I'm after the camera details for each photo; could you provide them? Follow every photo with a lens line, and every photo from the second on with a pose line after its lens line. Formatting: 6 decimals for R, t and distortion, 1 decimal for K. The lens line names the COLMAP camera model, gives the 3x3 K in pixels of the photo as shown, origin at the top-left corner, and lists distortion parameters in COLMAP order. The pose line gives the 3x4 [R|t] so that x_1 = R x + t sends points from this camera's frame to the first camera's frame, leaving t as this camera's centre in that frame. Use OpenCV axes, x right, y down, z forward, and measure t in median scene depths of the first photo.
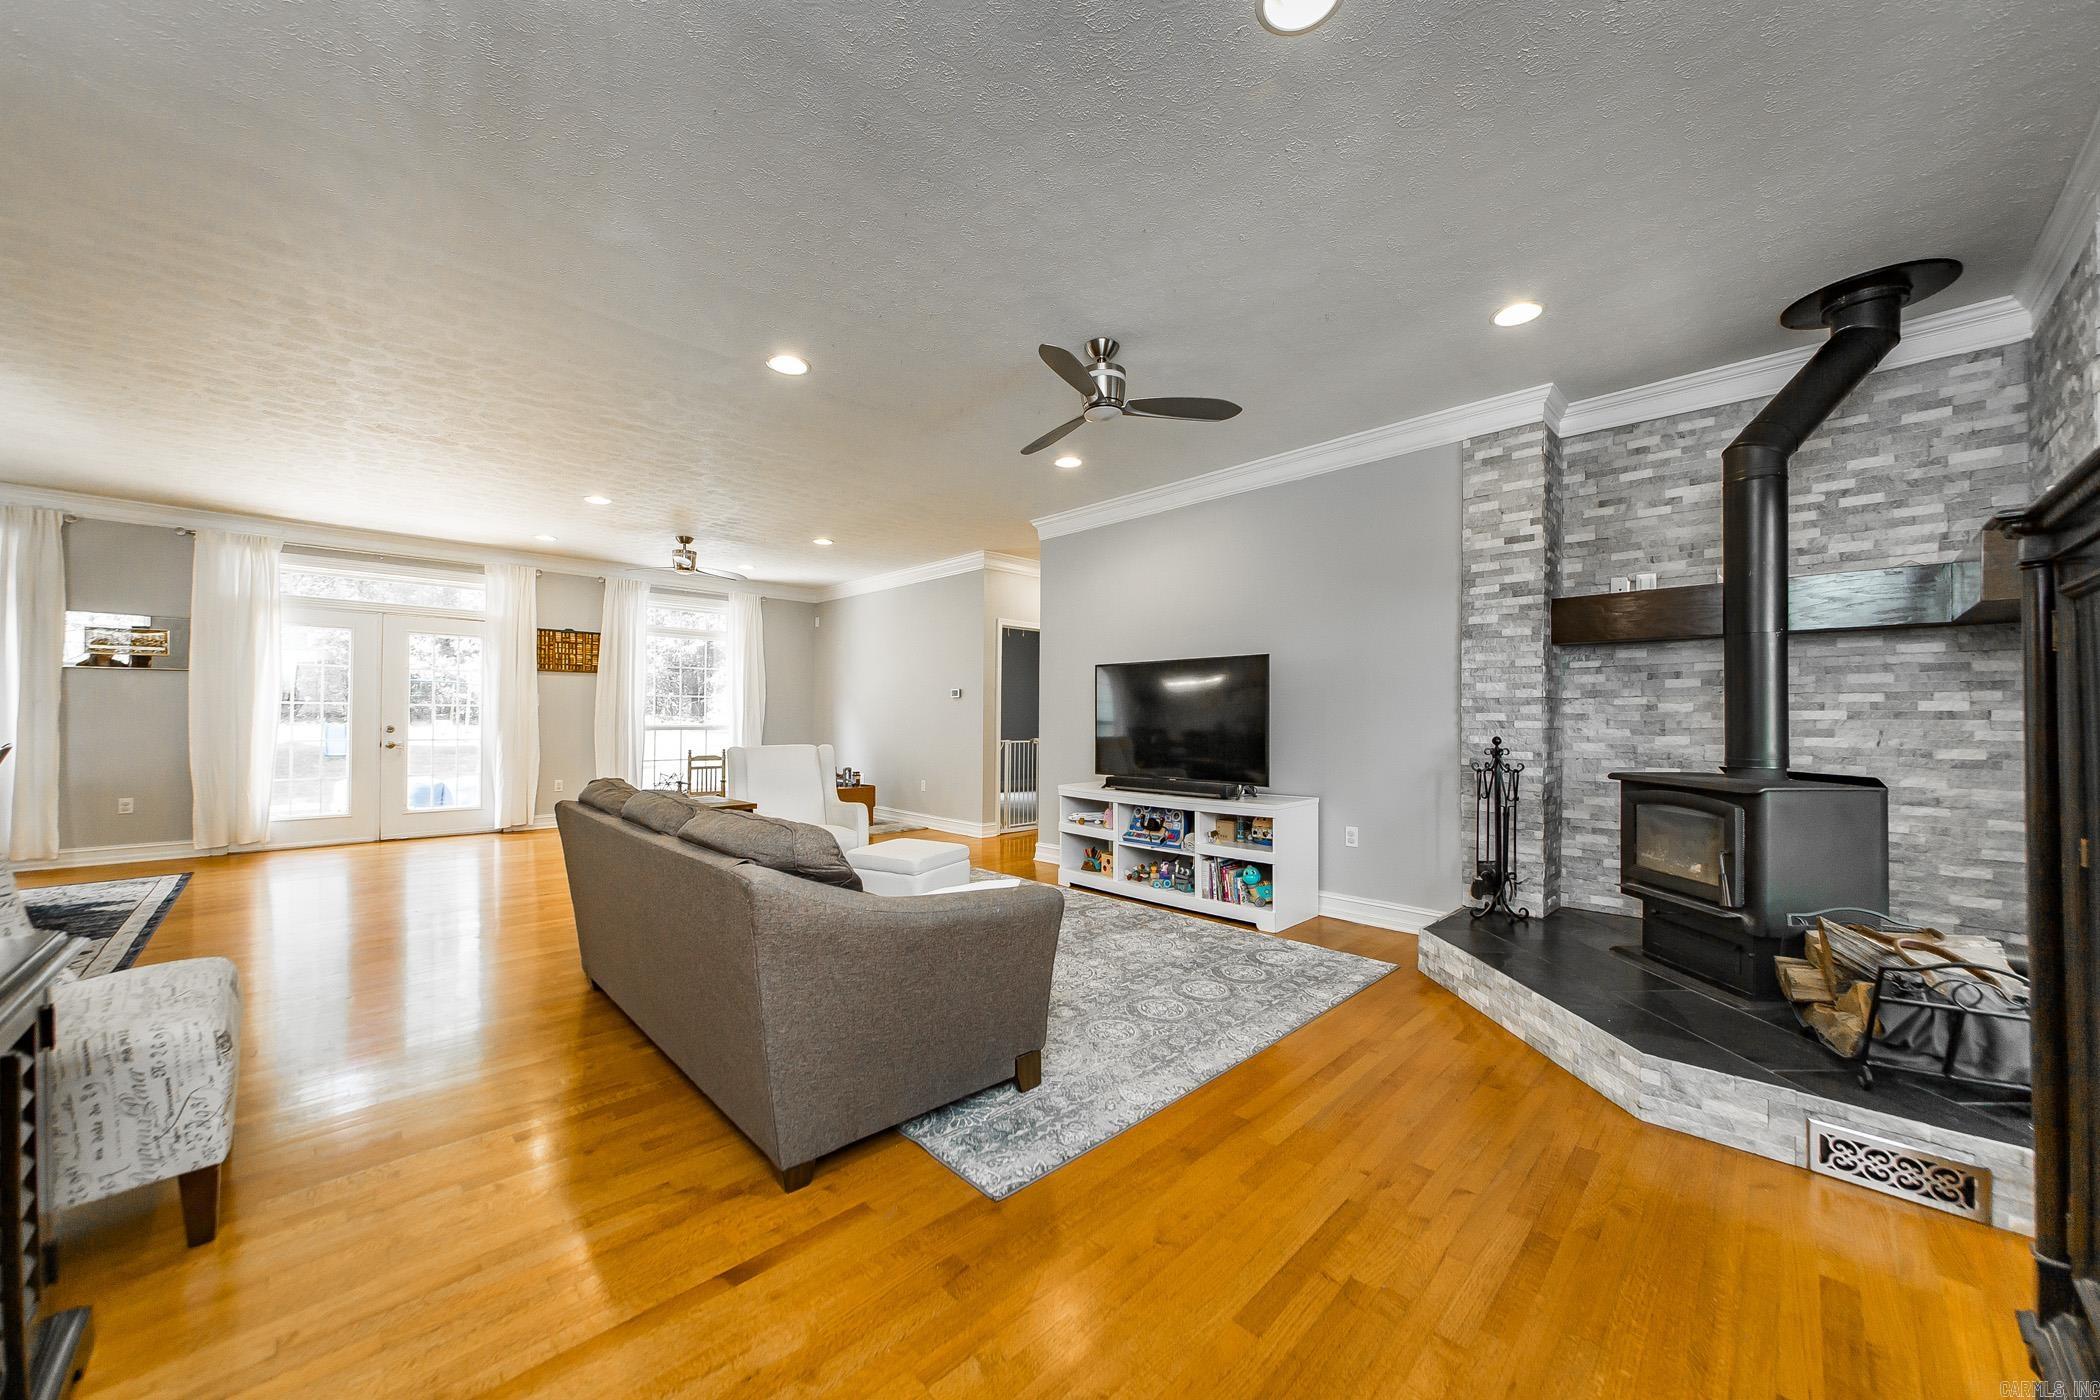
lens RADIAL K [[747.9, 0, 1042.1], [0, 747.9, 709.2], [0, 0, 1]] dist [0.000200, 0.000006]
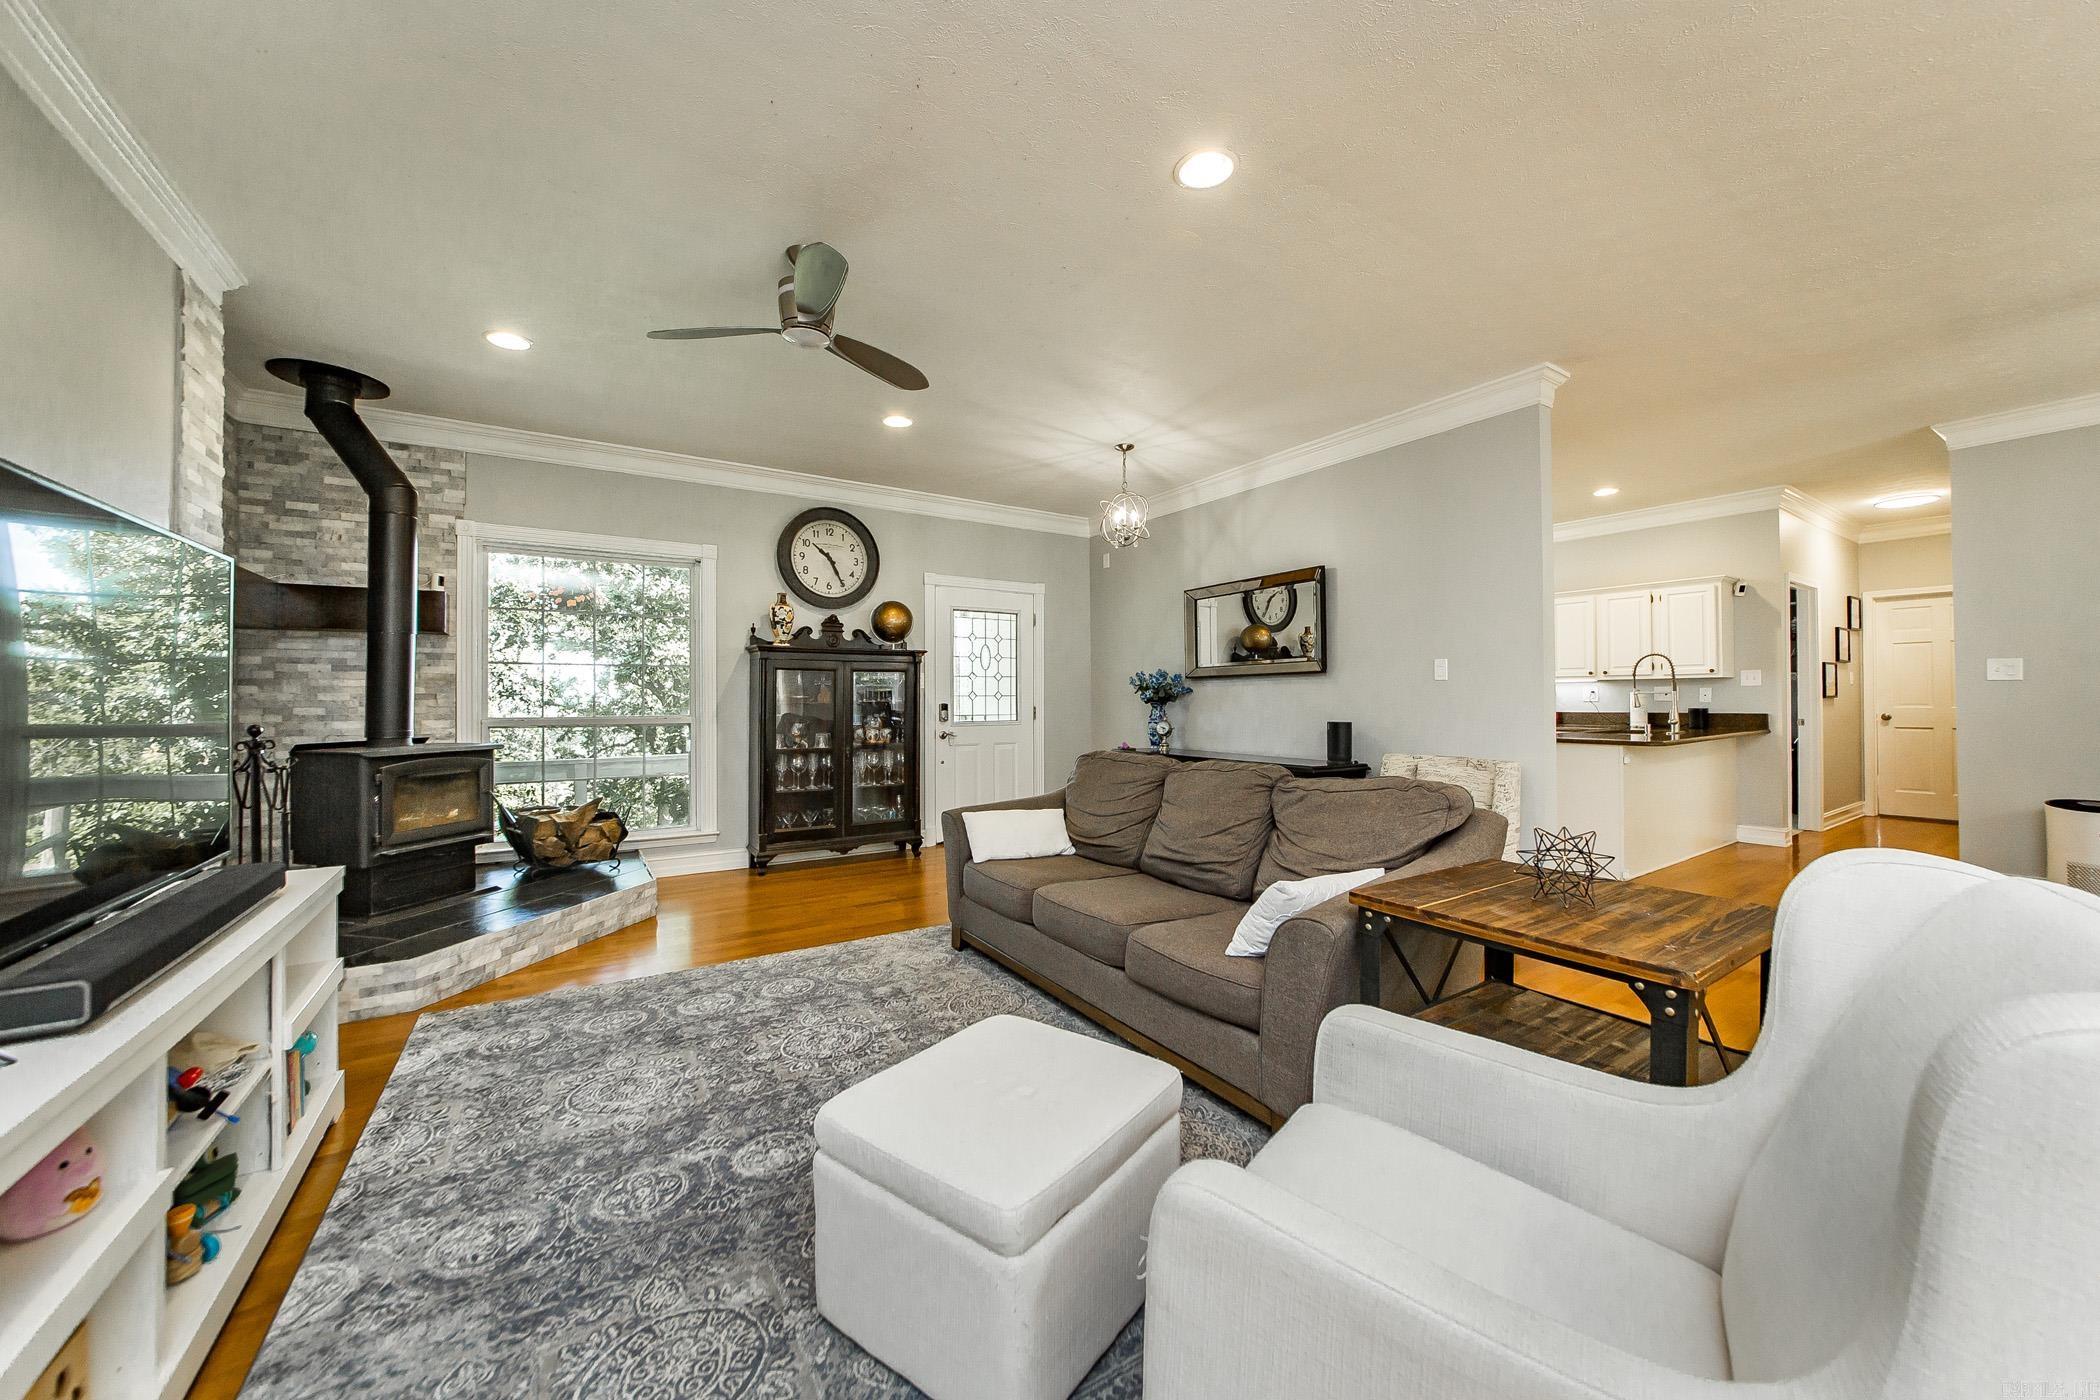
lens RADIAL K [[760.2, 0, 1050.0], [0, 760.2, 700.0], [0, 0, 1]] dist [-0.013109, -0.000022]
pose [[-0.979963, -0.004019, 0.199141, -0.310441], [-0.004874, 0.999981, -0.003806, 0.009403], [-0.199122, -0.004700, -0.979963, 1.540417]]
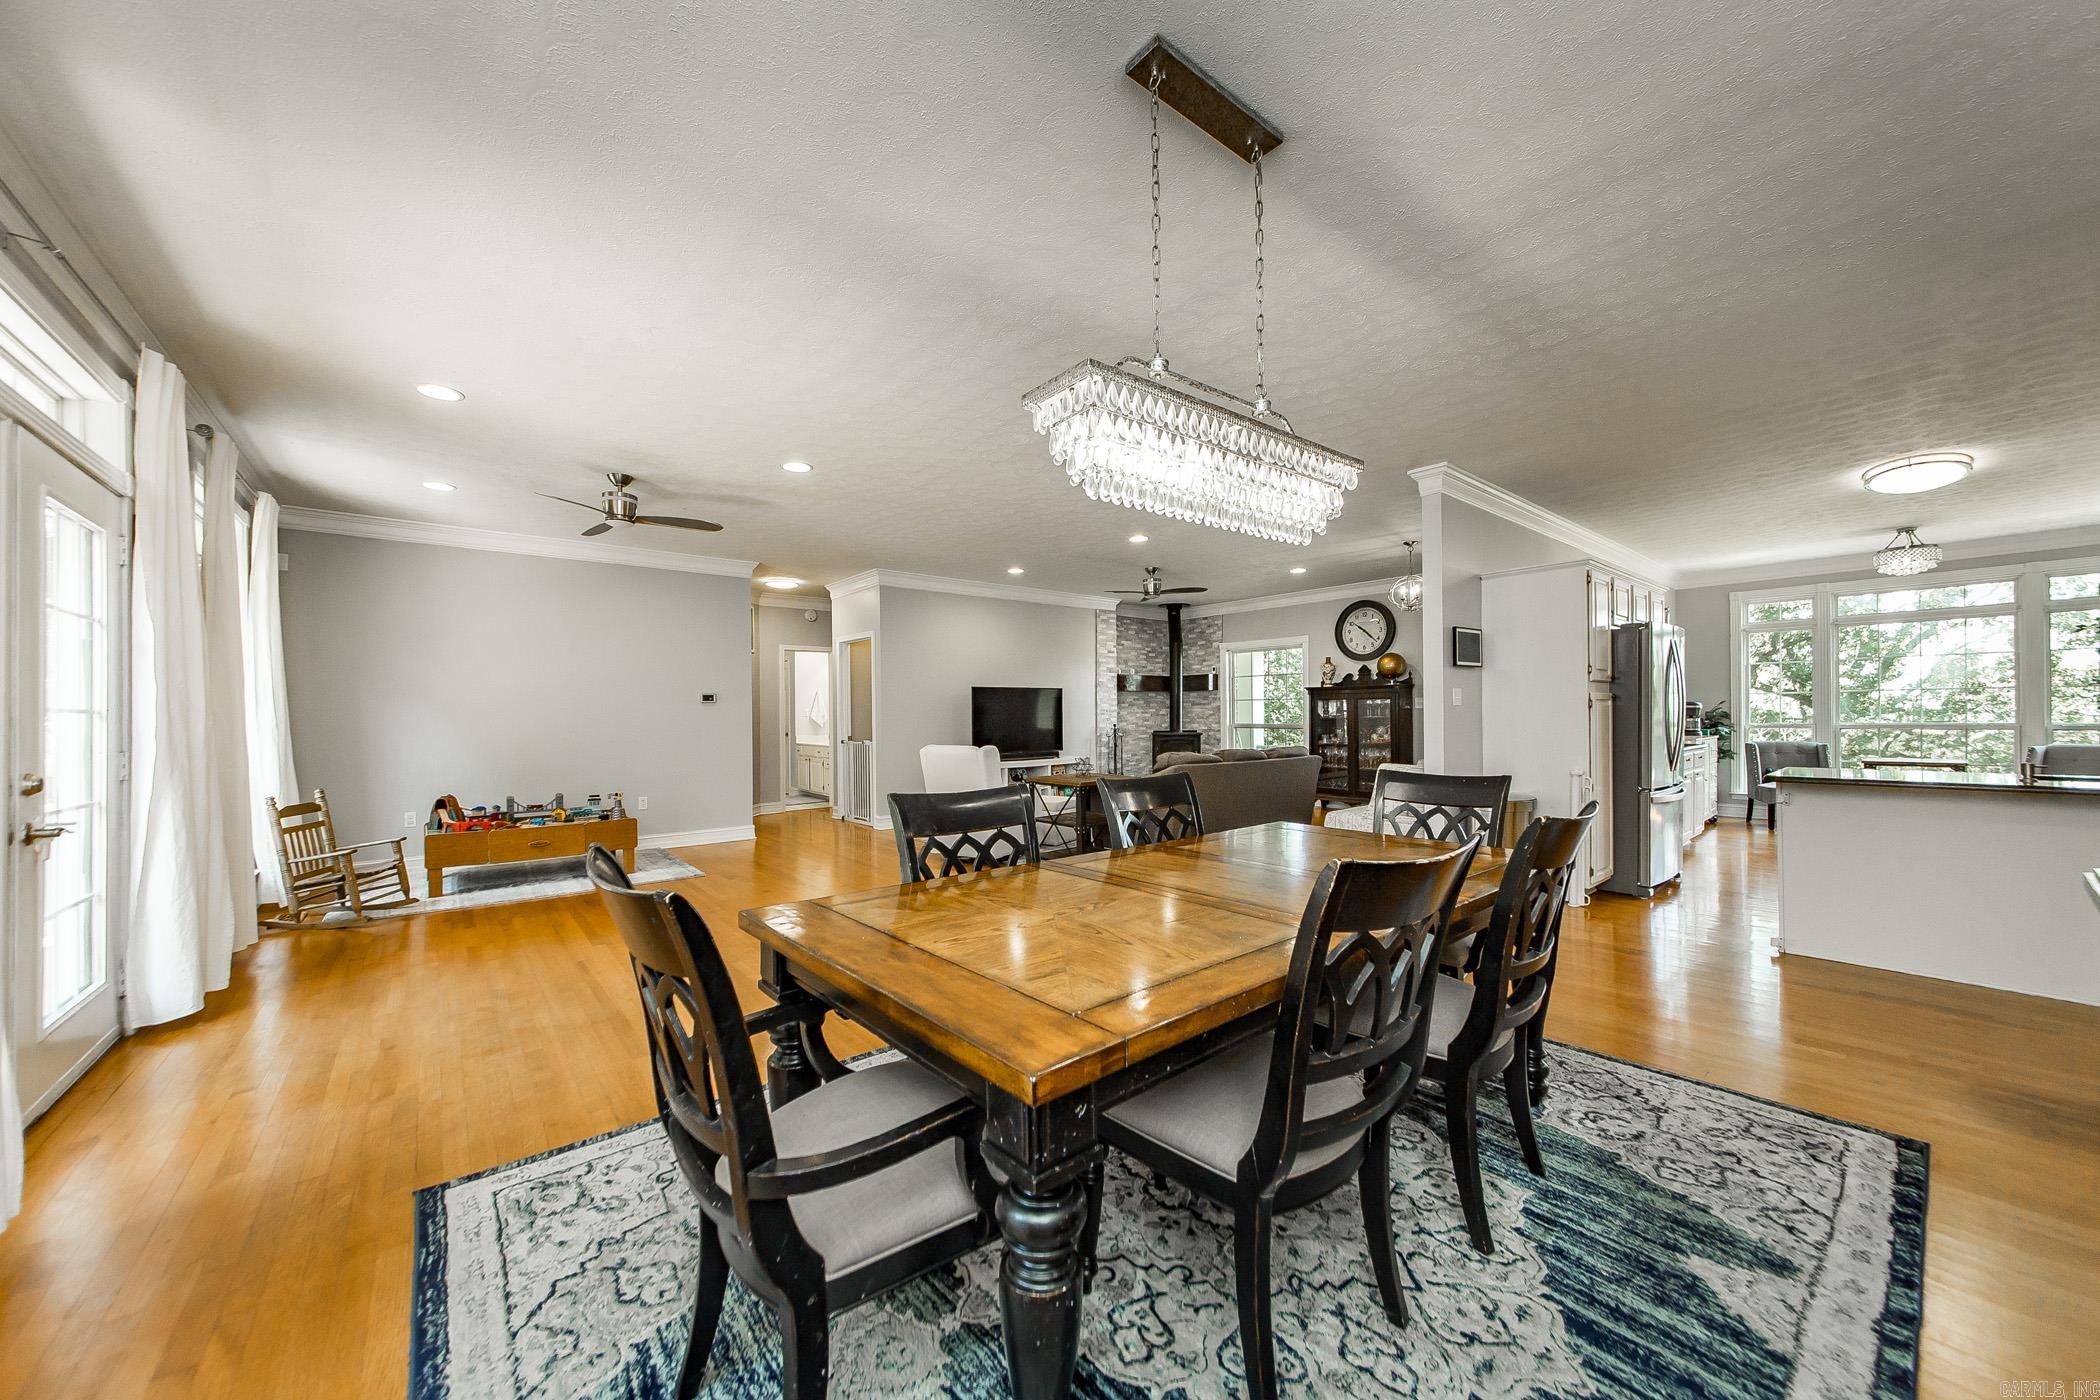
lens RADIAL K [[746.1, 0, 1050.0], [0, 746.1, 700.0], [0, 0, 1]] dist [0.000178, -0.000023]
pose [[0.093962, 0.009743, 0.995528, -2.100972], [0.001752, 0.999949, -0.009952, -0.024051], [-0.995574, 0.002679, 0.093940, 0.961033]]
